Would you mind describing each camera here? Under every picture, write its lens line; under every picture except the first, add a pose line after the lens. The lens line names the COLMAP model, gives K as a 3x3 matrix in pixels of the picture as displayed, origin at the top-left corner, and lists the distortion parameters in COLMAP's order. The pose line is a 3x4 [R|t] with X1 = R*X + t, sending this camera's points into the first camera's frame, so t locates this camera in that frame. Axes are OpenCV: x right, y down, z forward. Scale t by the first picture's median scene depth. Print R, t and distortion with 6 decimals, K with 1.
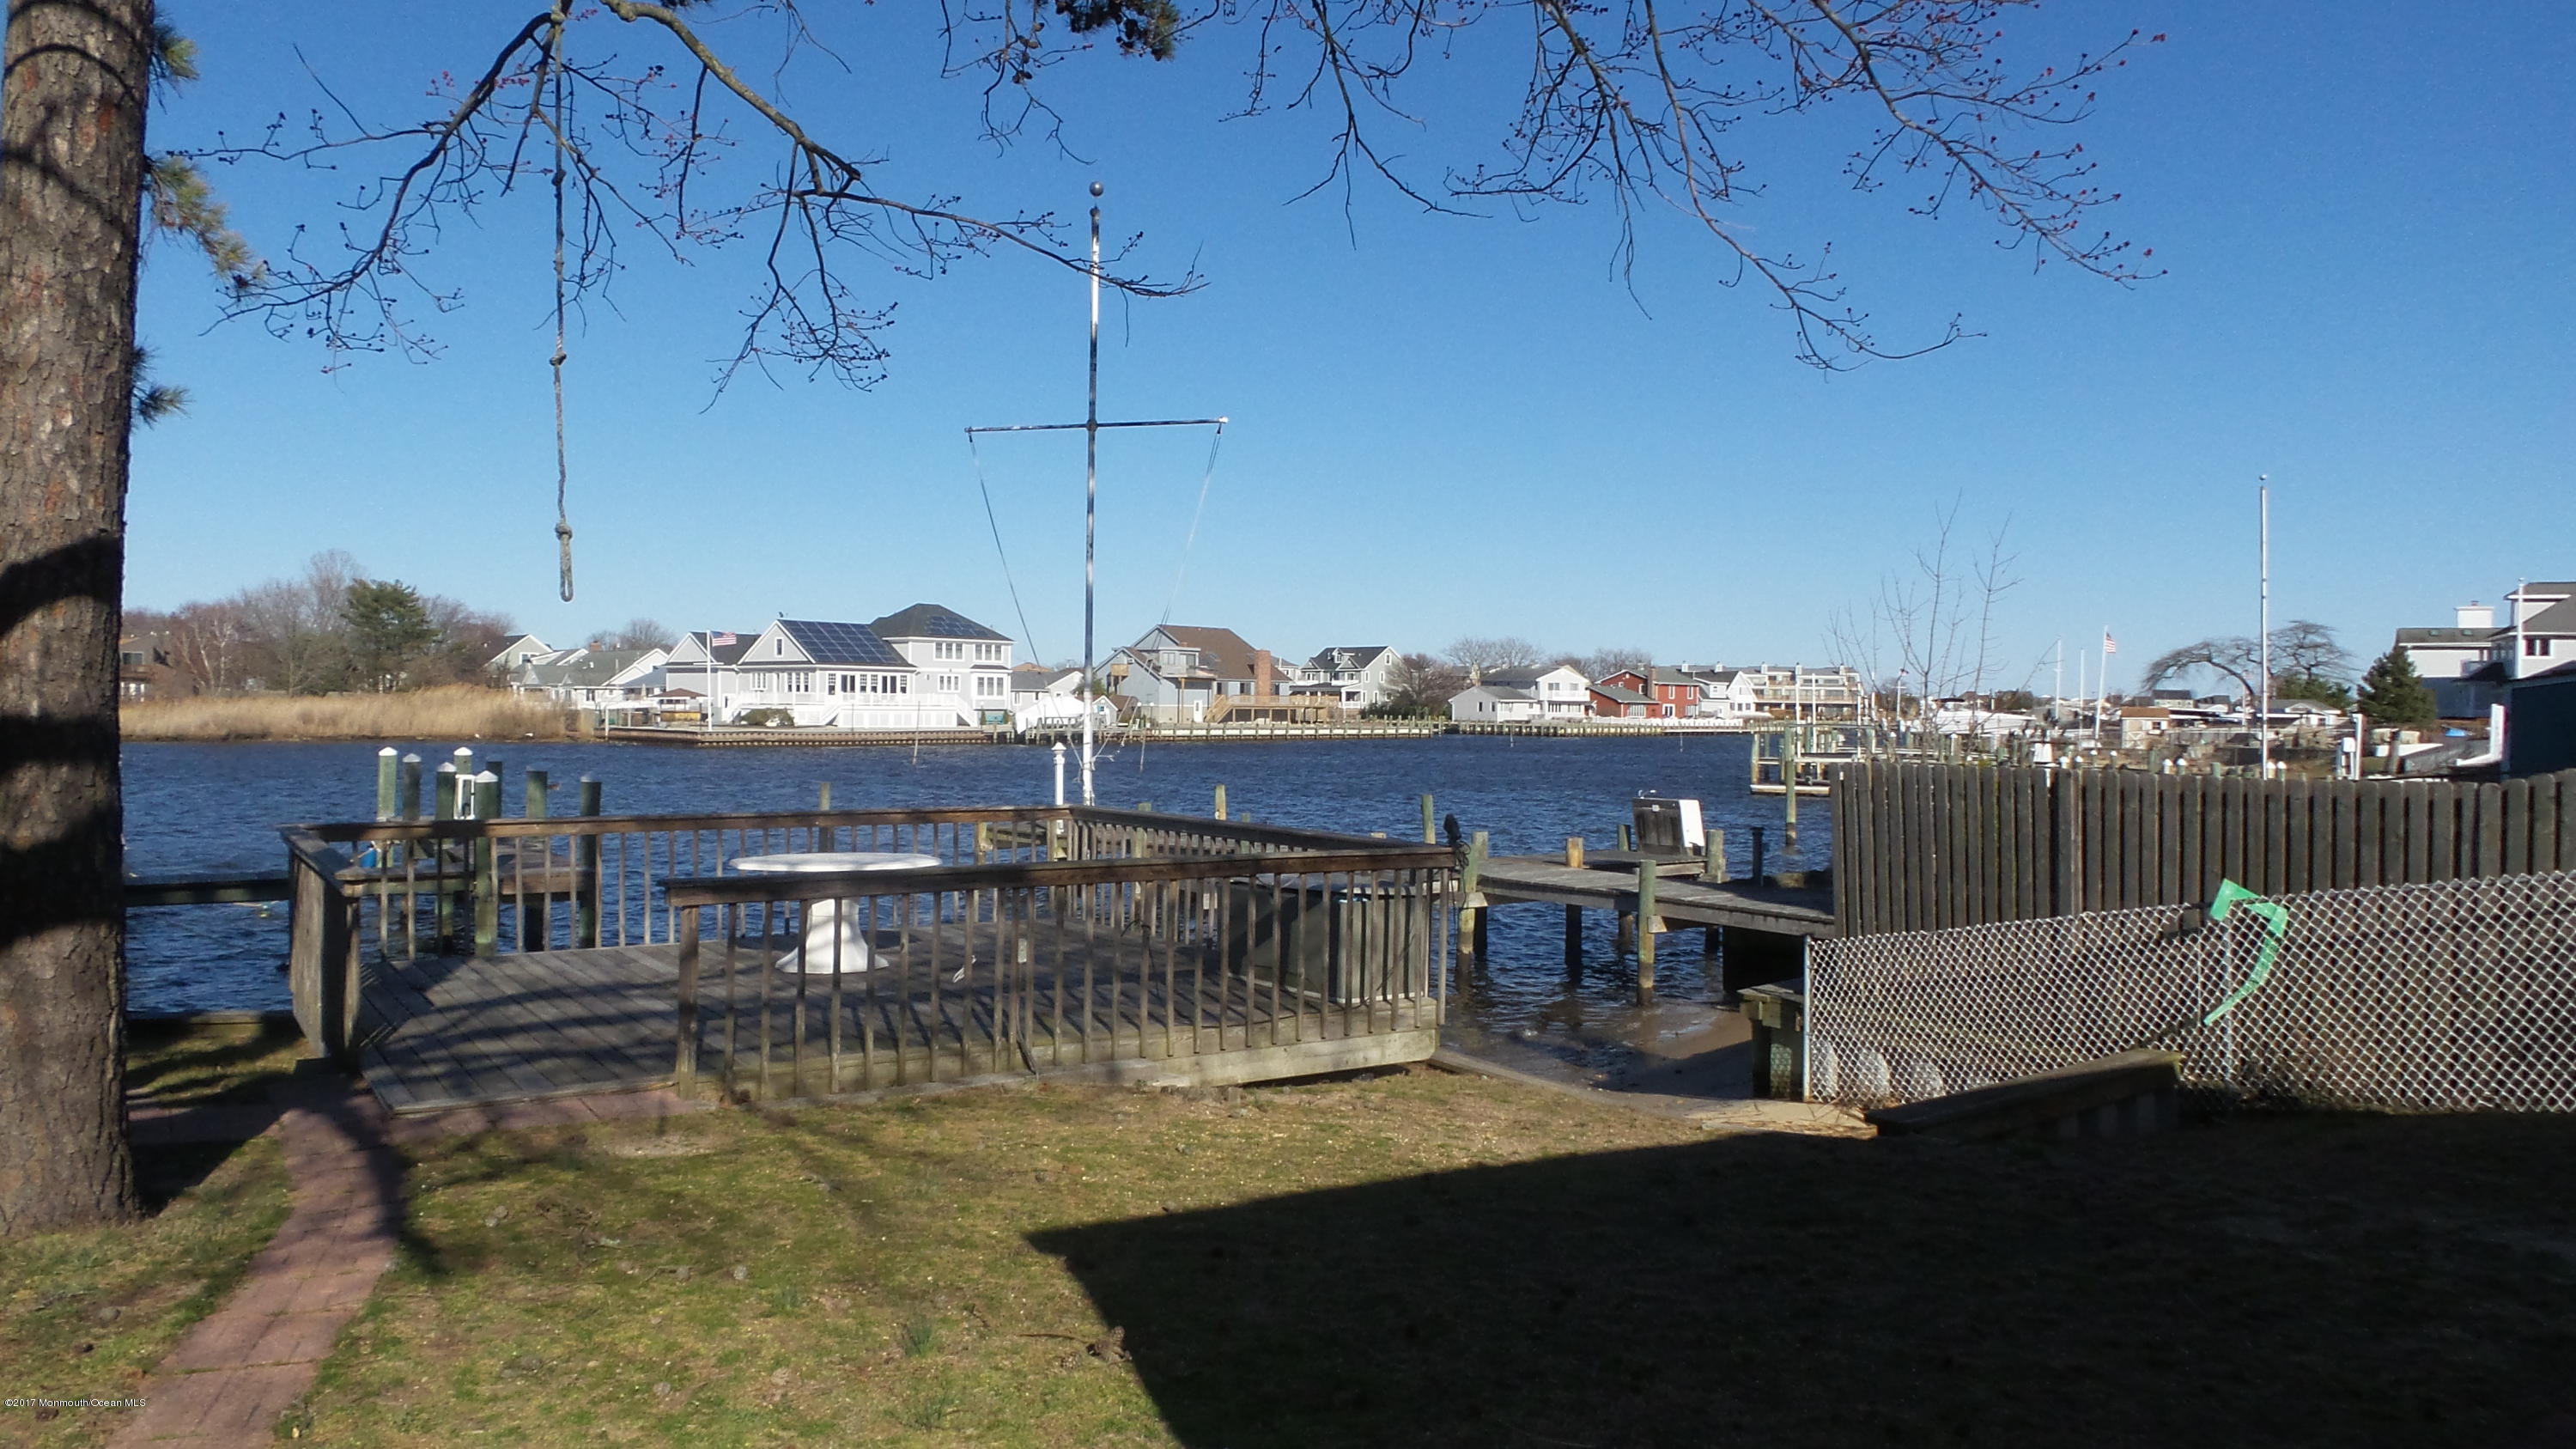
lens RADIAL K [[1774.6, 0, 1288.0], [0, 1774.6, 724.5], [0, 0, 1]] dist [0.000041, -0.001471]
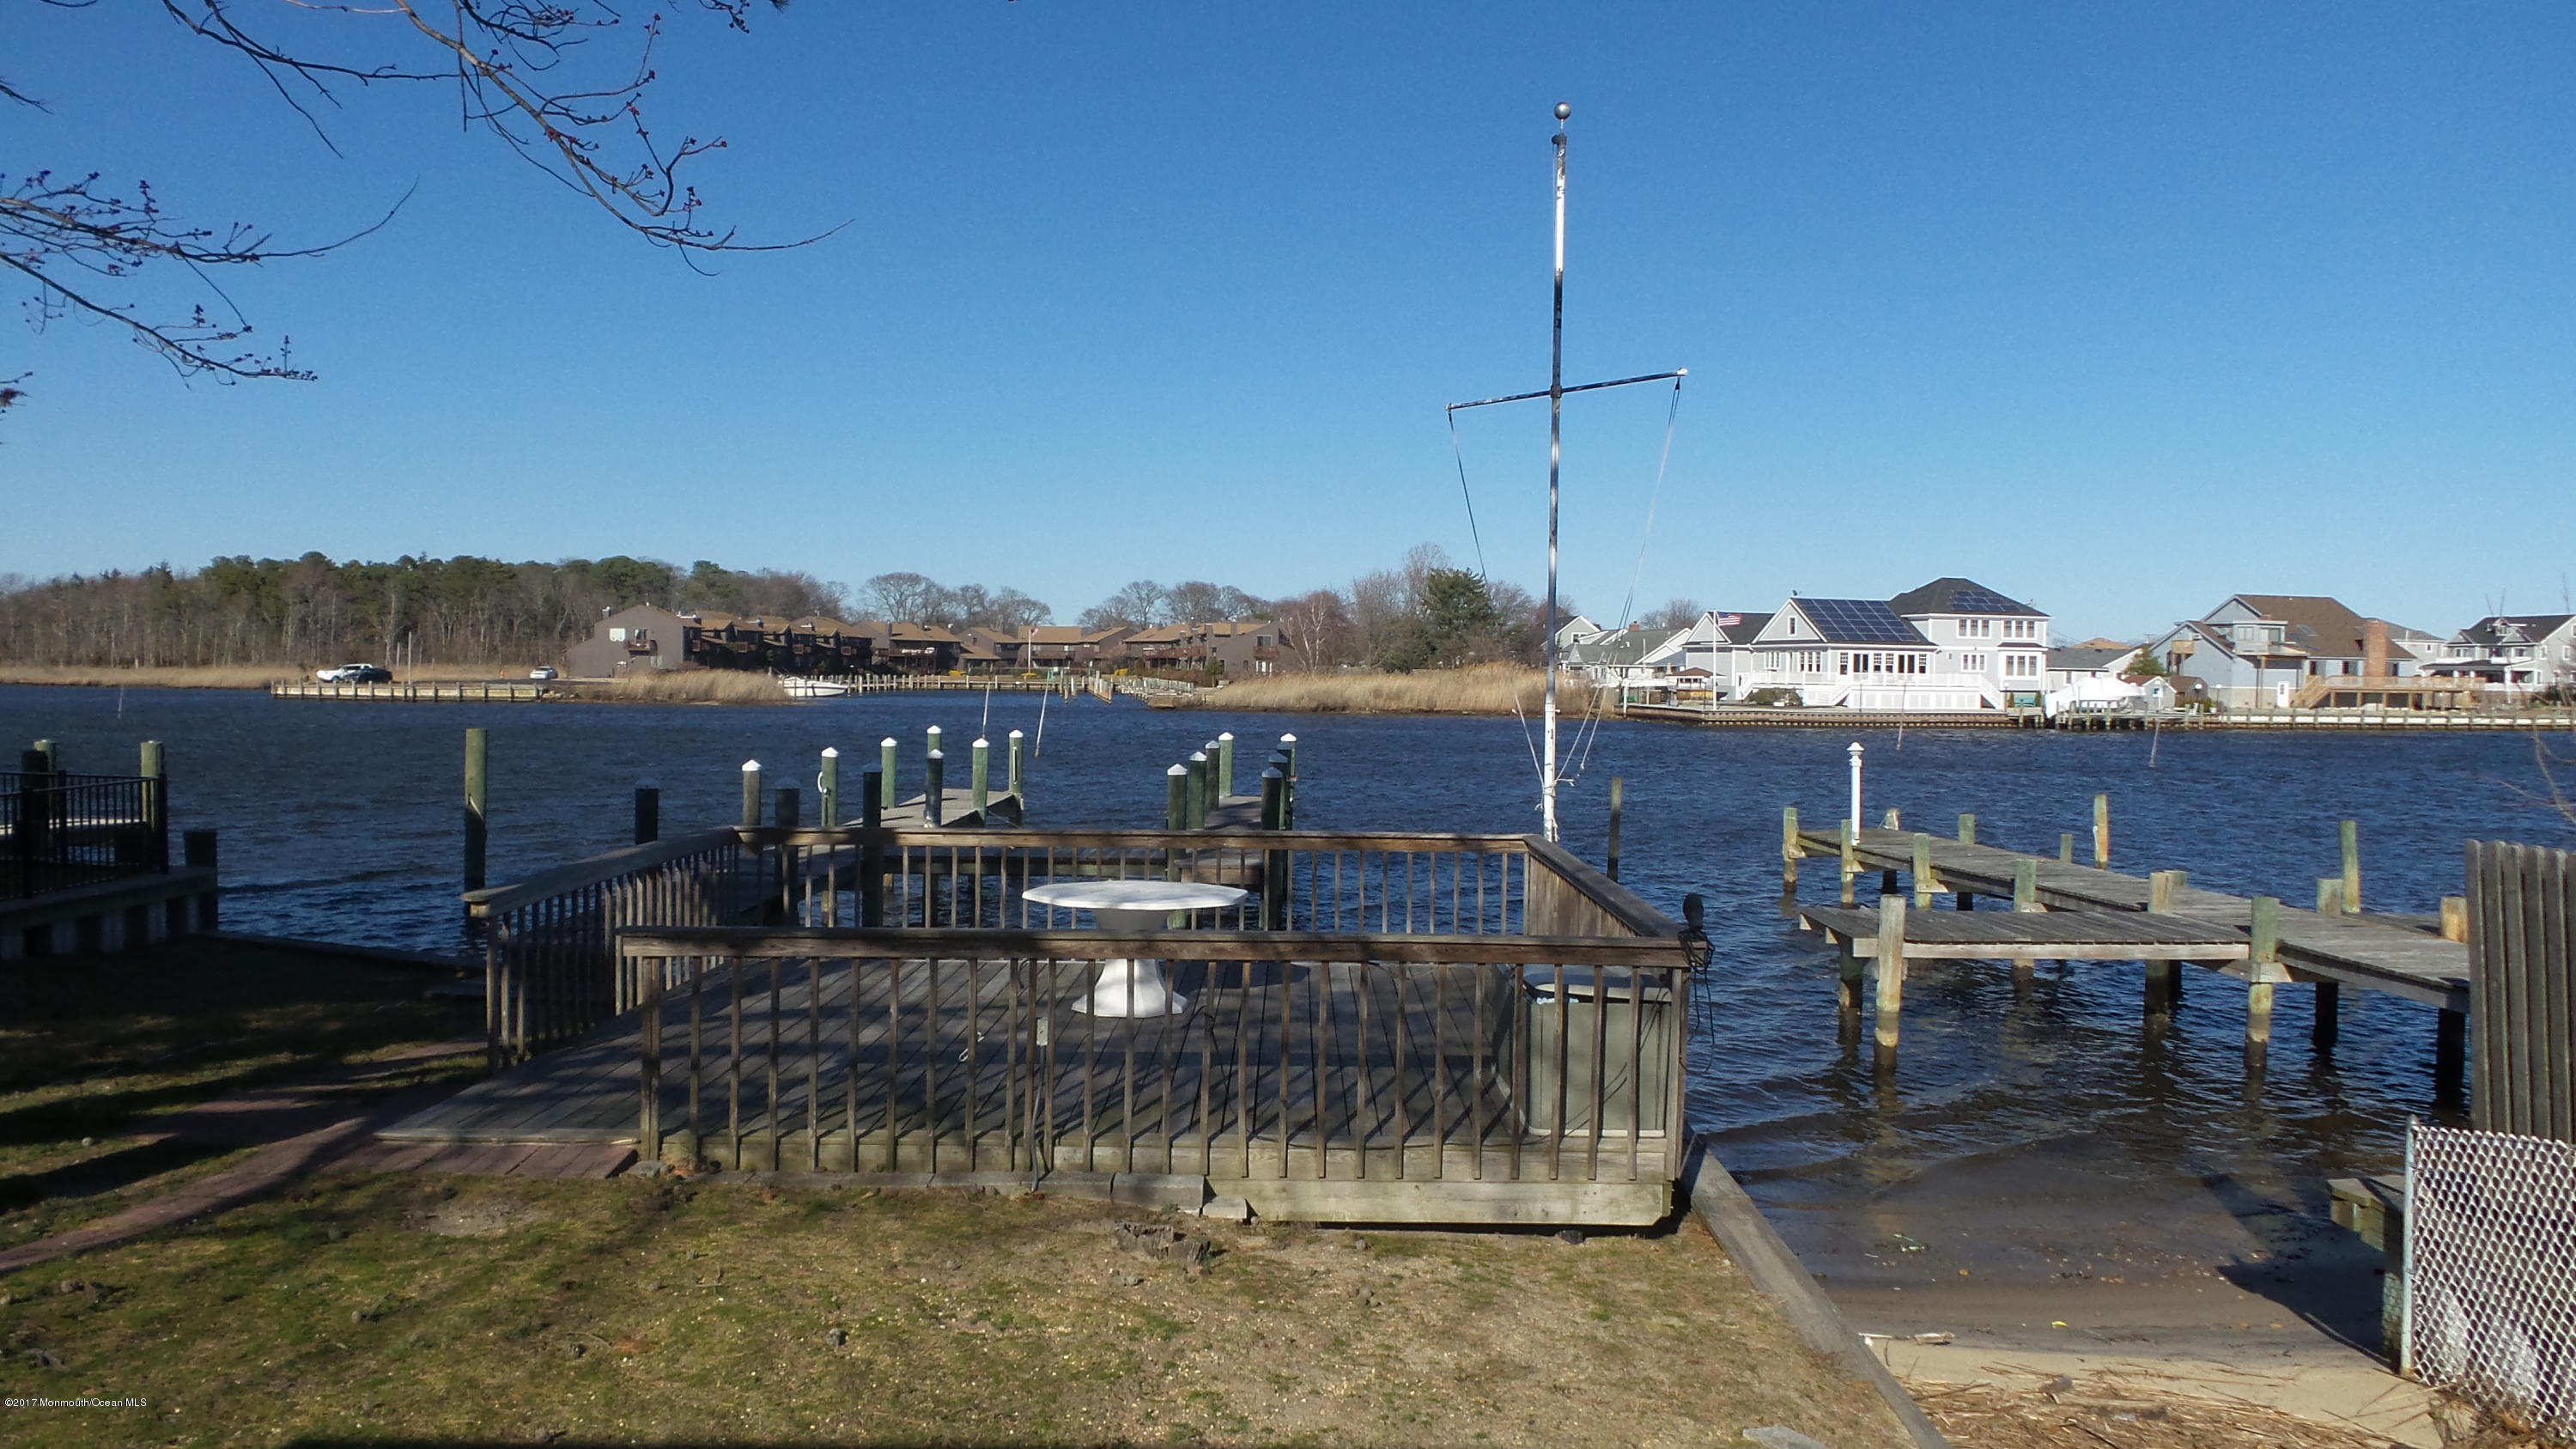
lens RADIAL K [[1773.8, 0, 1293.5], [0, 1773.8, 727.1], [0, 0, 1]] dist [-0.012780, 0.006559]
pose [[0.832766, 0.020293, -0.553254, 0.026712], [-0.011906, 0.999753, 0.018749, -0.002293], [0.553498, -0.009026, 0.832802, 0.022644]]
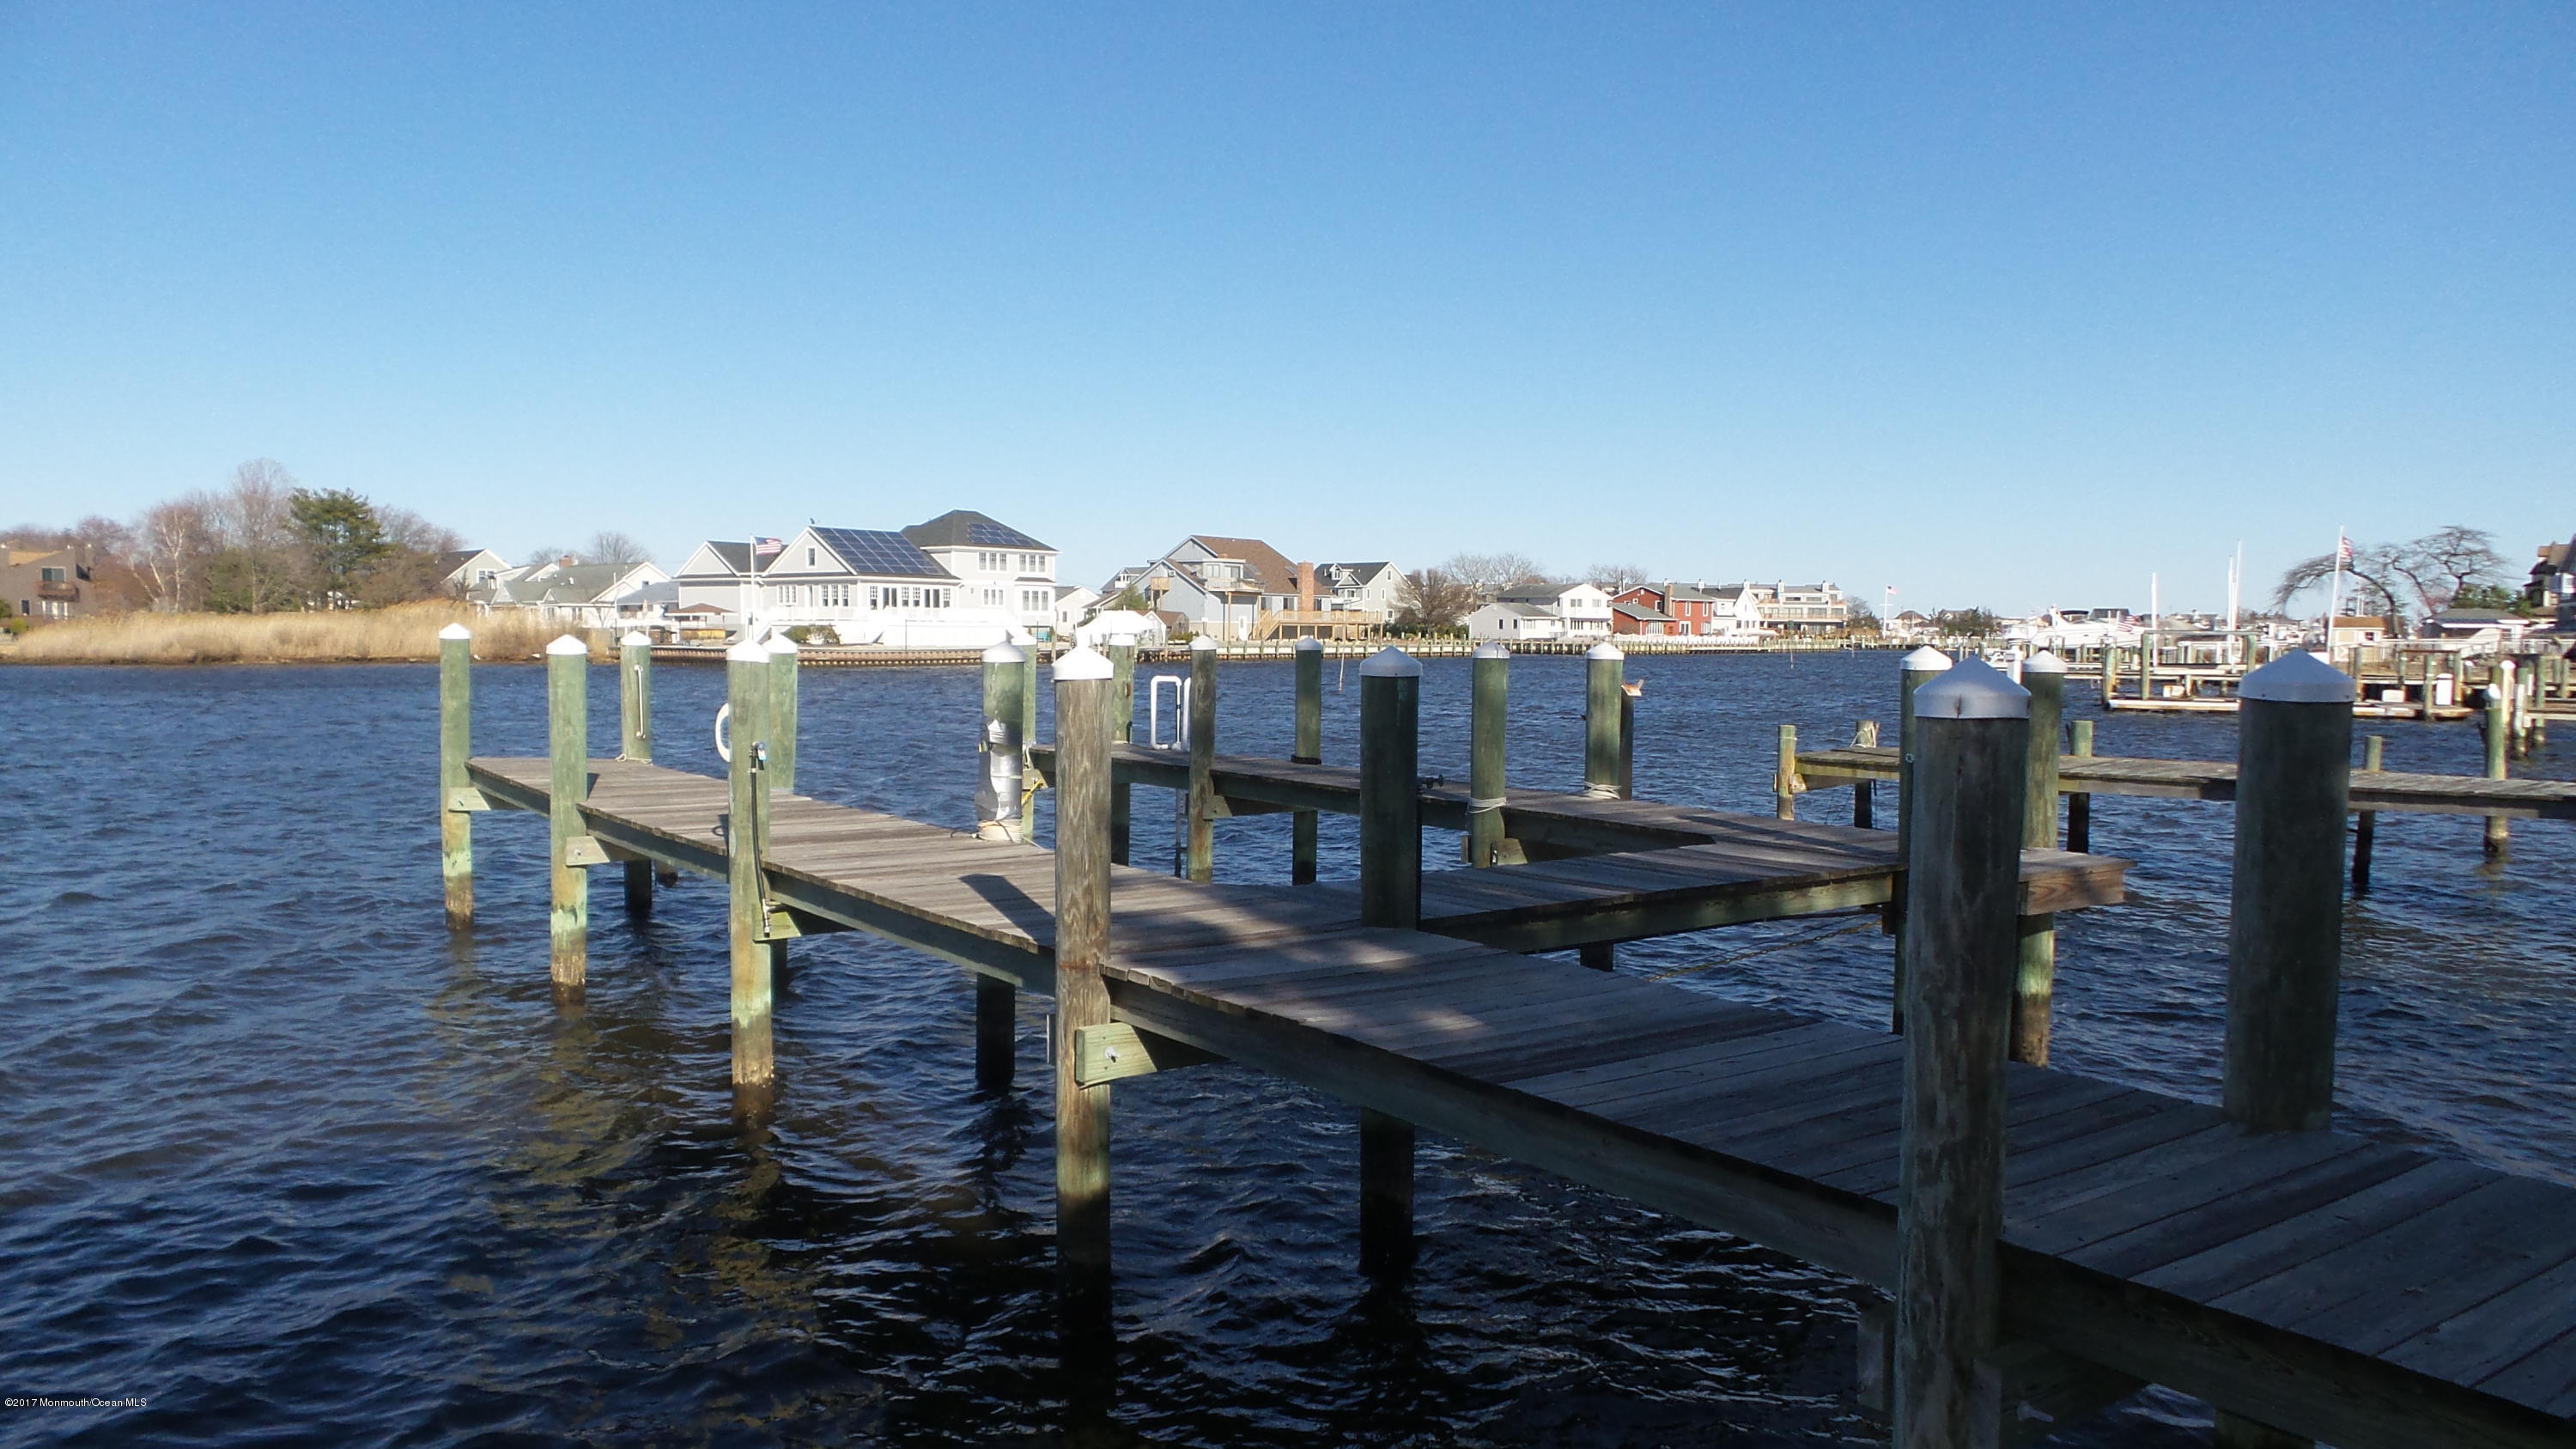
lens RADIAL K [[1773.8, 0, 1293.5], [0, 1773.8, 727.1], [0, 0, 1]] dist [-0.012780, 0.006559]
pose [[0.998250, -0.007149, 0.058698, -0.088260], [0.004554, 0.999011, 0.044224, 0.003784], [-0.058956, -0.043879, 0.997296, 0.075274]]
